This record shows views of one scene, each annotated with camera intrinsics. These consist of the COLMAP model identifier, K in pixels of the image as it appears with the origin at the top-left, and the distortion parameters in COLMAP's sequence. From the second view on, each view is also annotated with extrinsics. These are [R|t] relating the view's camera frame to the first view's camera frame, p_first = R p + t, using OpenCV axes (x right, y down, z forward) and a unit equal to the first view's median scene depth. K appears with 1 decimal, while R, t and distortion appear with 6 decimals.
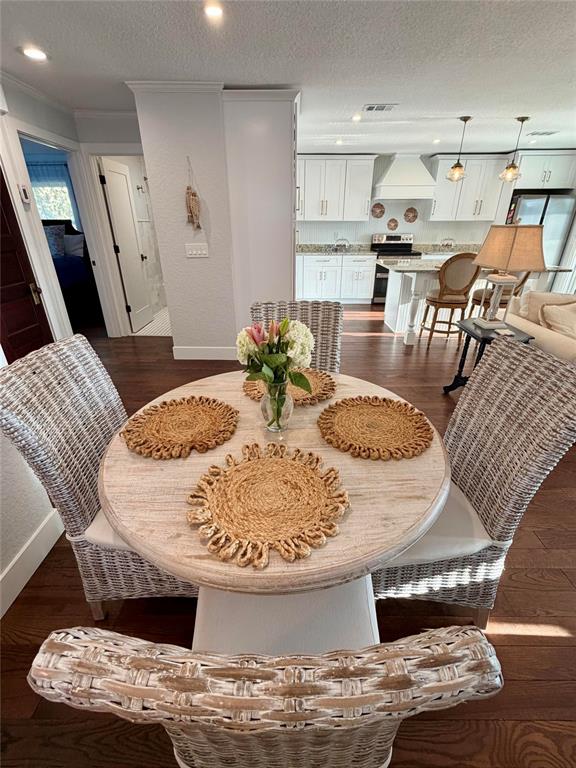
lens RADIAL K [[337.5, 0, 289.8], [0, 337.5, 382.2], [0, 0, 1]] dist [0.001821, -0.000561]
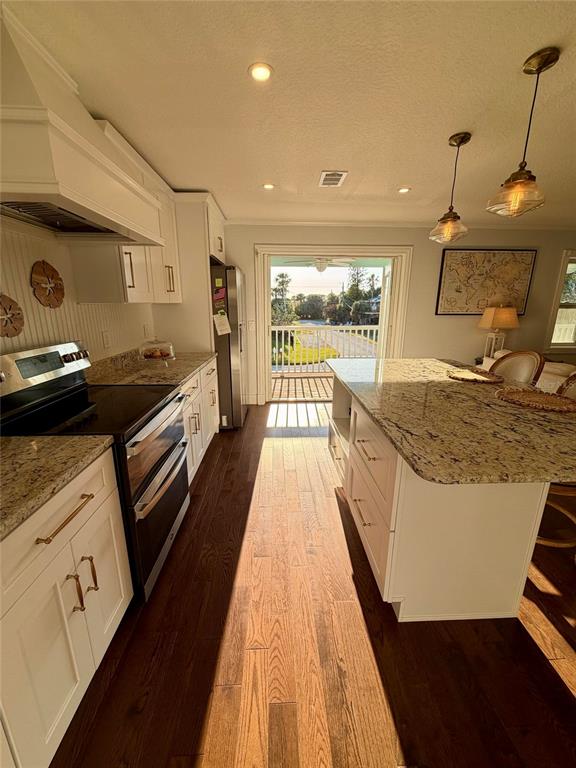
lens RADIAL K [[305.2, 0, 288.0], [0, 305.2, 382.4], [0, 0, 1]] dist [0.001893, -0.000296]
pose [[-0.037035, -0.249979, 0.967543, 0.085254], [0.423649, 0.872968, 0.241761, -0.552349], [-0.905069, 0.418852, 0.073573, 1.153250]]
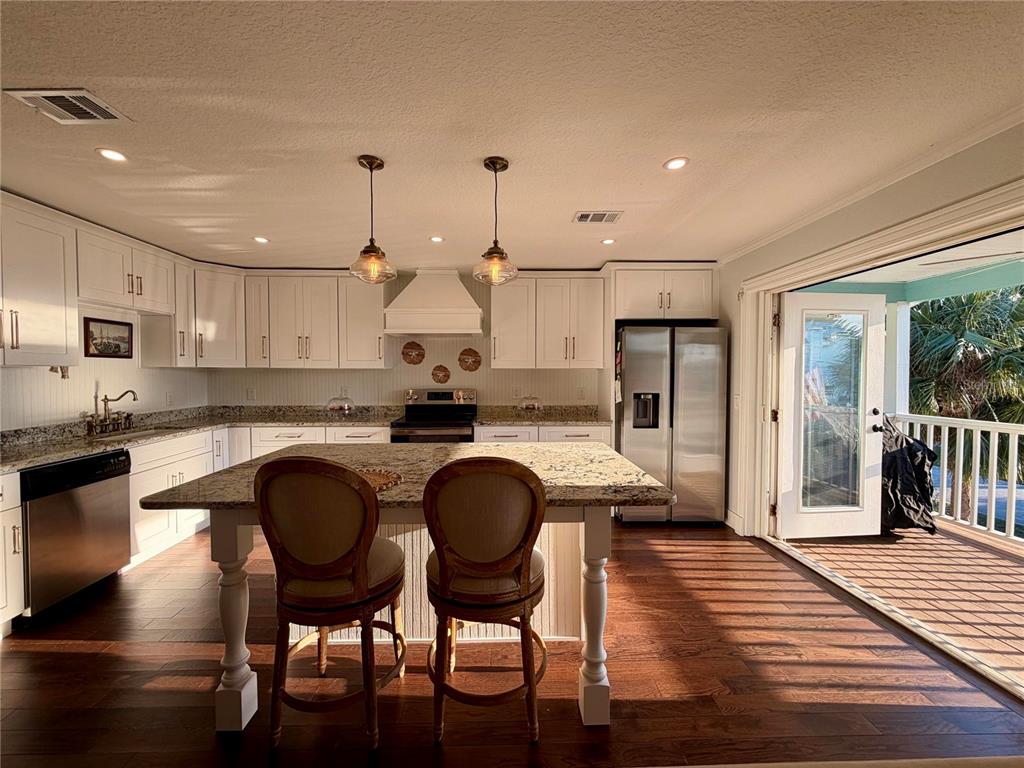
lens RADIAL K [[407.0, 0, 508.5], [0, 407.0, 378.5], [0, 0, 1]] dist [0.001893, -0.000296]
pose [[0.999639, 0.000529, 0.026877, 0.573124], [0.010711, 0.909179, -0.416268, -0.236716], [-0.024657, 0.416406, 0.908844, 0.512026]]
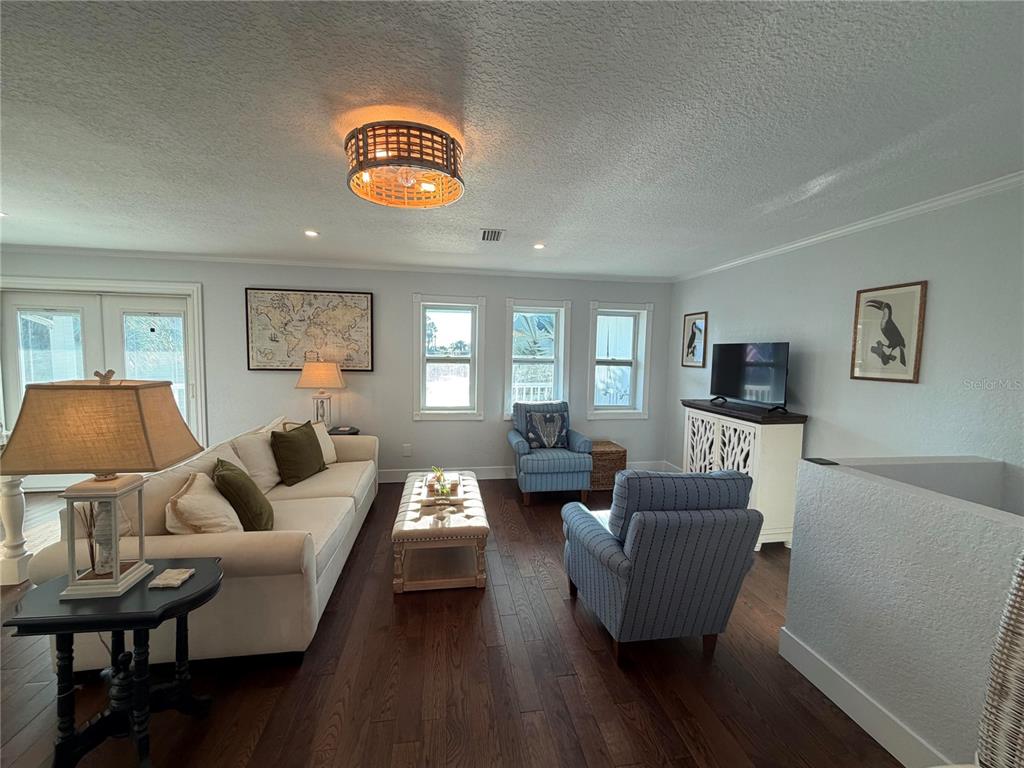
lens RADIAL K [[407.0, 0, 508.0], [0, 407.0, 378.2], [0, 0, 1]] dist [0.001893, -0.000296]
pose [[-0.161619, -0.061901, 0.984910, -0.004489], [0.406634, 0.905189, 0.123618, -0.161276], [-0.899182, 0.420477, -0.121125, 0.287905]]
